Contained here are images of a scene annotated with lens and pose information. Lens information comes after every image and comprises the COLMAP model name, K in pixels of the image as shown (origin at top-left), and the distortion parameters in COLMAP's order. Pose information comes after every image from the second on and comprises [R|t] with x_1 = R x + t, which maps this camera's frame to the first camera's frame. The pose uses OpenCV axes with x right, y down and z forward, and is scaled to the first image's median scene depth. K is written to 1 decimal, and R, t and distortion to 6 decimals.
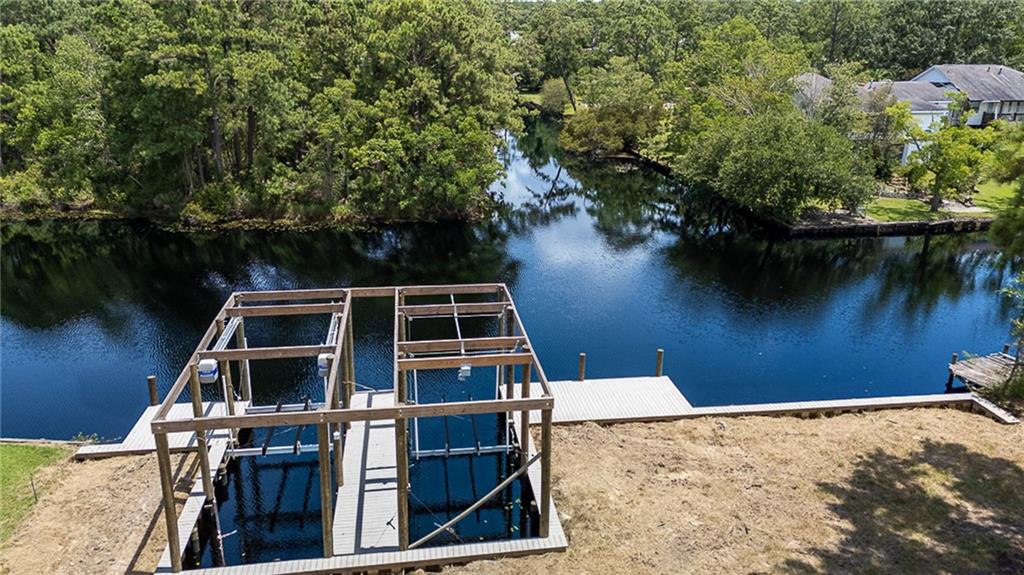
lens RADIAL K [[767.5, 0, 512.0], [0, 767.5, 287.5], [0, 0, 1]] dist [0.092644, -0.083875]
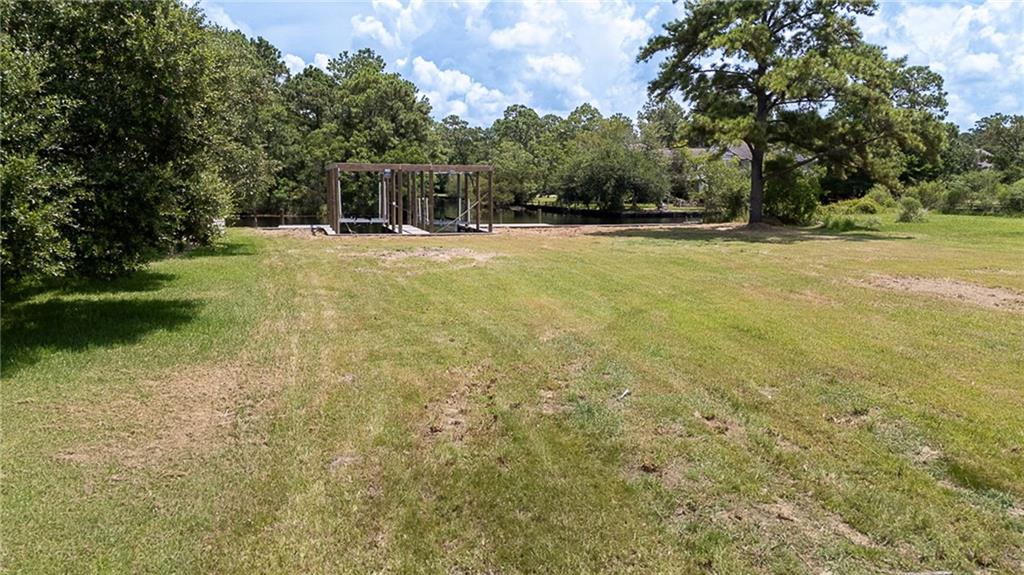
lens RADIAL K [[767.5, 0, 512.0], [0, 767.5, 287.5], [0, 0, 1]] dist [0.092644, -0.083875]
pose [[0.990092, -0.022209, 0.138650, -0.183416], [0.046527, 0.983522, -0.174699, 0.743044], [-0.132486, 0.179420, 0.974811, -1.049181]]
